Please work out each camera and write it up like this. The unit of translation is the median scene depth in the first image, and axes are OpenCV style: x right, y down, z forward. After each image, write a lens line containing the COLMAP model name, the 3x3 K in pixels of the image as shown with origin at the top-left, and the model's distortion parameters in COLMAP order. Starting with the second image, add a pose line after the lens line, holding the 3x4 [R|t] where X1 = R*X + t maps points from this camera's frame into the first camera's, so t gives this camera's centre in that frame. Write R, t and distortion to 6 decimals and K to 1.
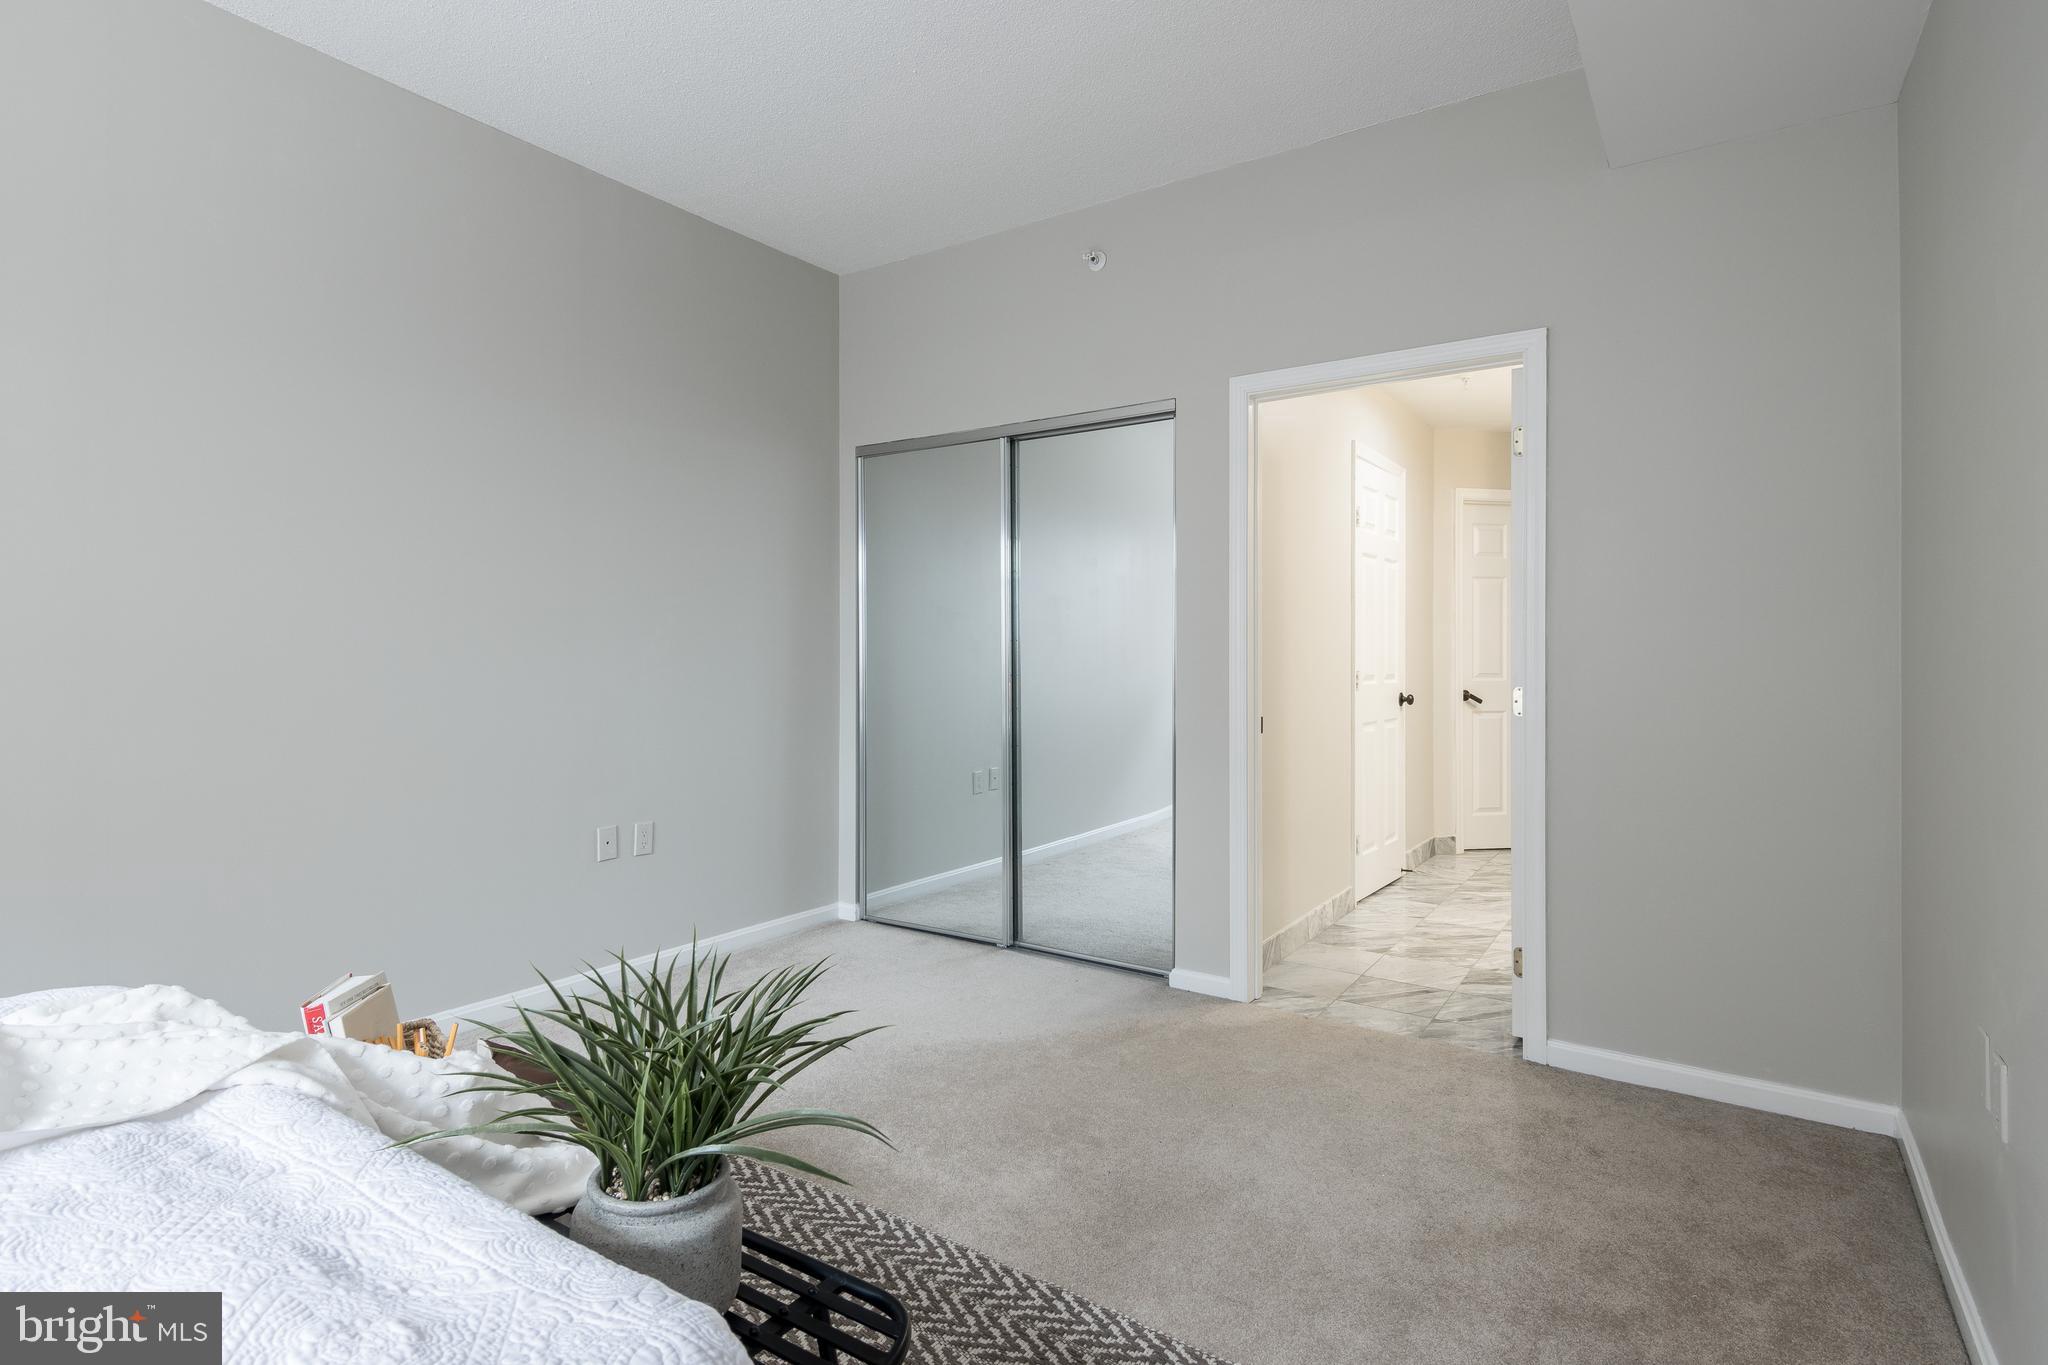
lens RADIAL K [[1043.8, 0, 936.4], [0, 1043.8, 647.5], [0, 0, 1]] dist [0.012990, -0.006117]
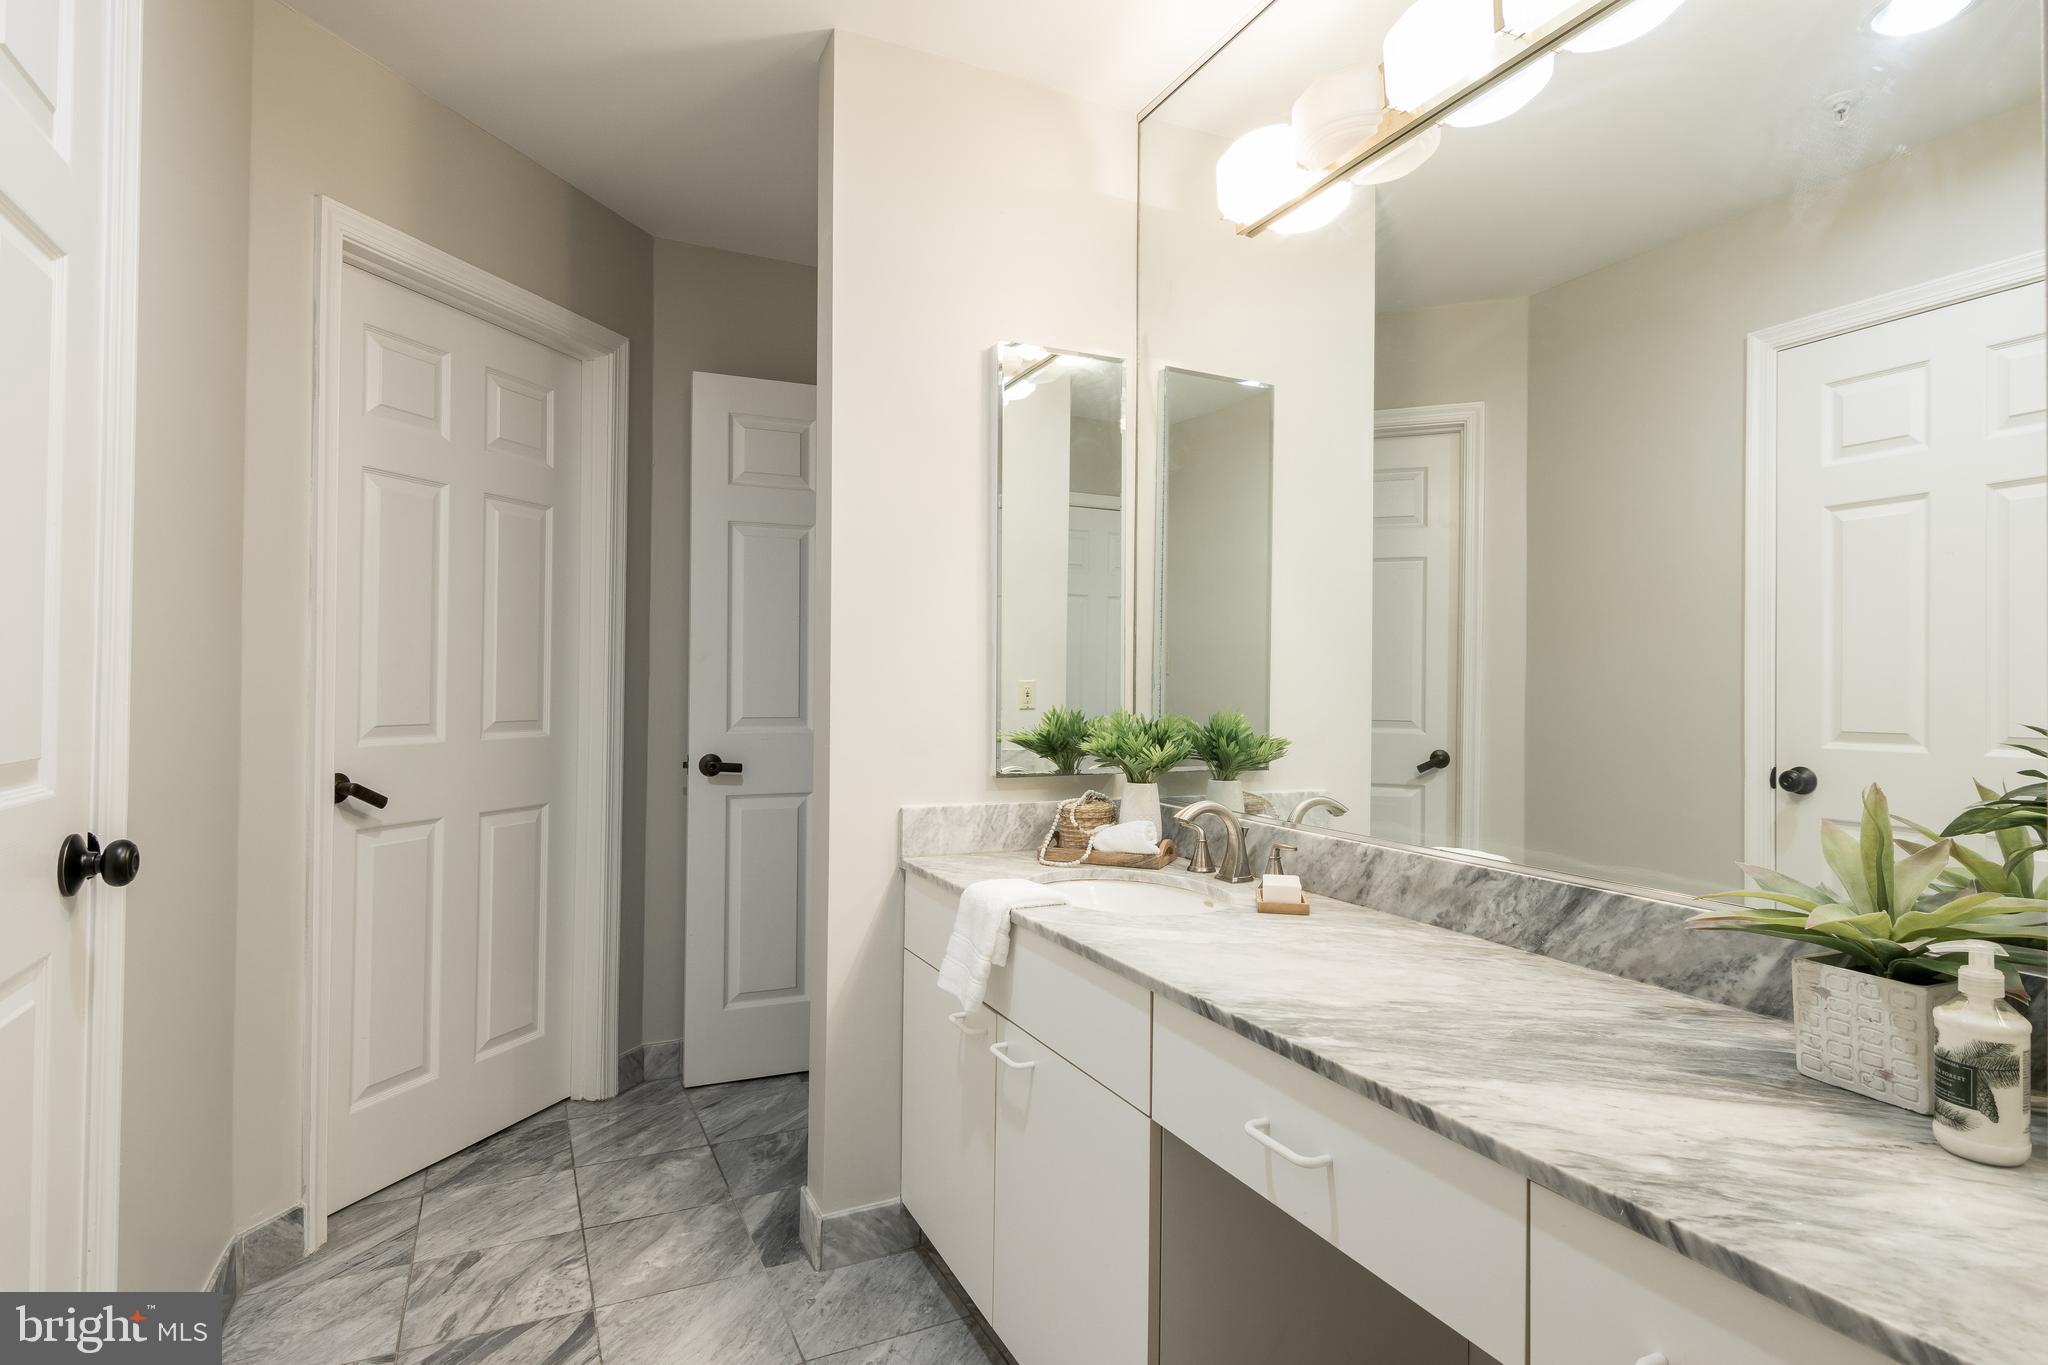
lens RADIAL K [[1043.8, 0, 1012.1], [0, 1043.8, 671.0], [0, 0, 1]] dist [0.012990, -0.006117]
pose [[0.479425, 0.013527, 0.877479, 0.299354], [-0.010351, 0.999899, -0.009758, 0.006284], [-0.877522, -0.004405, 0.479516, 0.624552]]
